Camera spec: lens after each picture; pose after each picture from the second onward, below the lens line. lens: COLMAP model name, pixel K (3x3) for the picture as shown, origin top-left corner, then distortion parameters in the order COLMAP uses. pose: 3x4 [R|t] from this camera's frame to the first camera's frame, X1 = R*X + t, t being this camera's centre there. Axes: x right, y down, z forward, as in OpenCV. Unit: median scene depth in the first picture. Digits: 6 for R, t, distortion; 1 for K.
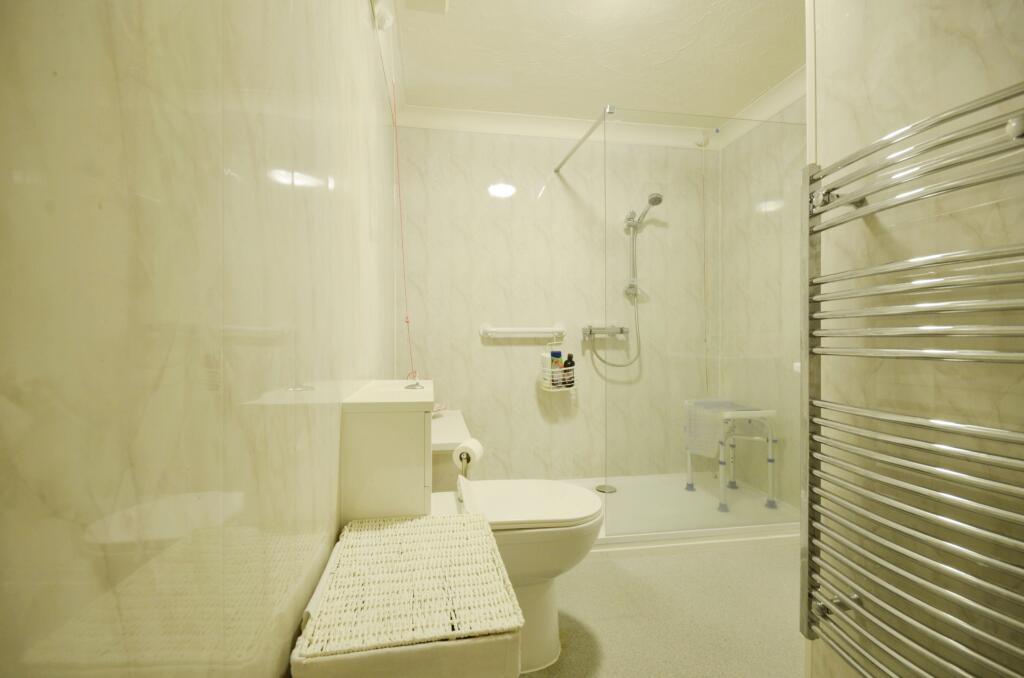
lens RADIAL K [[449.9, 0, 506.4], [0, 449.9, 339.6], [0, 0, 1]] dist [-0.002495, -0.000068]
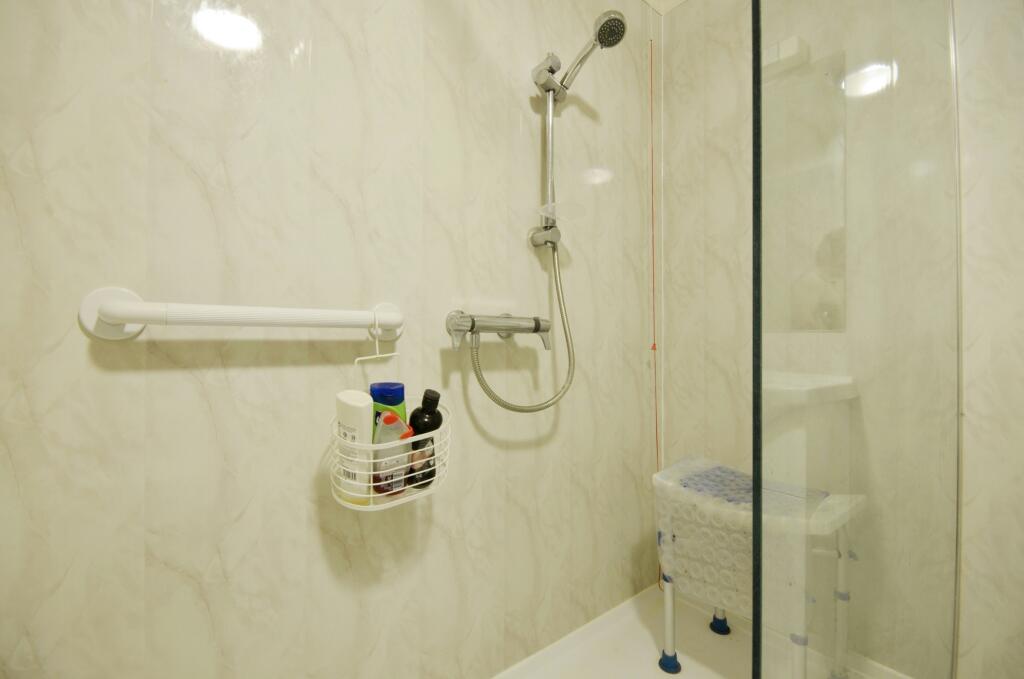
lens RADIAL K [[449.9, 0, 506.4], [0, 449.9, 340.1], [0, 0, 1]] dist [-0.002495, -0.000068]
pose [[0.873292, 0.005042, 0.487172, 0.027898], [0.001212, 0.999921, -0.012520, -0.000969], [-0.487197, 0.011523, 0.873216, 0.652587]]
